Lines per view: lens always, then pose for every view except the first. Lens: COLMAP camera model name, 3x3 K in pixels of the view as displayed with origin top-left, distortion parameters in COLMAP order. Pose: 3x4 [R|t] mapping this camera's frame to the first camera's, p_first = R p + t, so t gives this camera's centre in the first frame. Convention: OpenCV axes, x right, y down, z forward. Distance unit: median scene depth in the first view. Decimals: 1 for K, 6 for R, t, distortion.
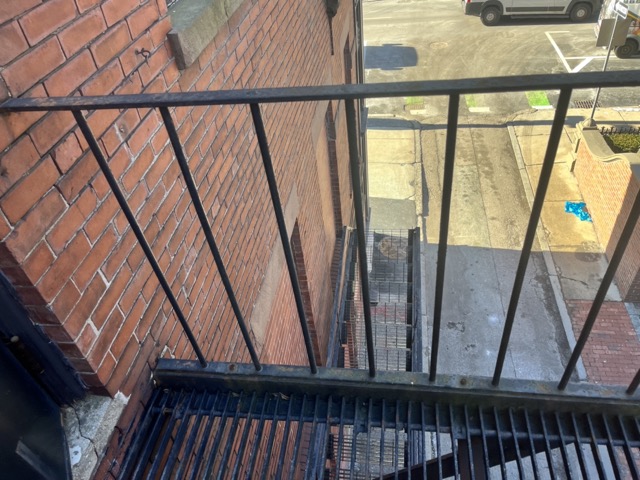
lens RADIAL K [[480.0, 0, 320.7], [0, 480.0, 238.4], [0, 0, 1]] dist [0.015377, 0.001183]
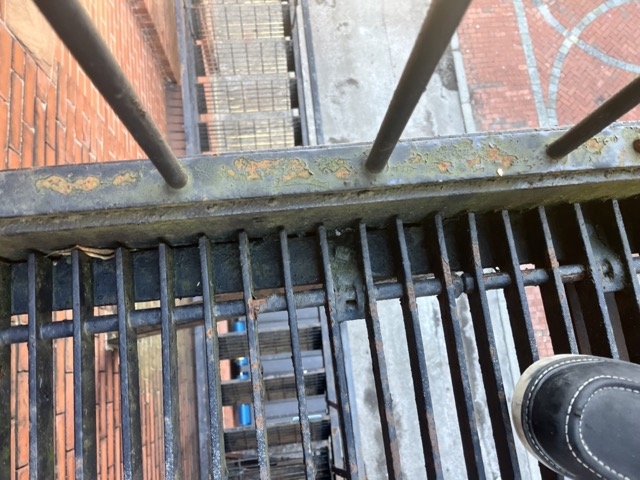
lens RADIAL K [[480.0, 0, 323.9], [0, 480.0, 239.8], [0, 0, 1]] dist [0.015377, 0.001183]
pose [[0.951196, -0.206393, 0.229410, -0.000903], [0.032766, 0.806764, 0.589965, 0.046880], [-0.306844, -0.553655, 0.774153, 0.246597]]
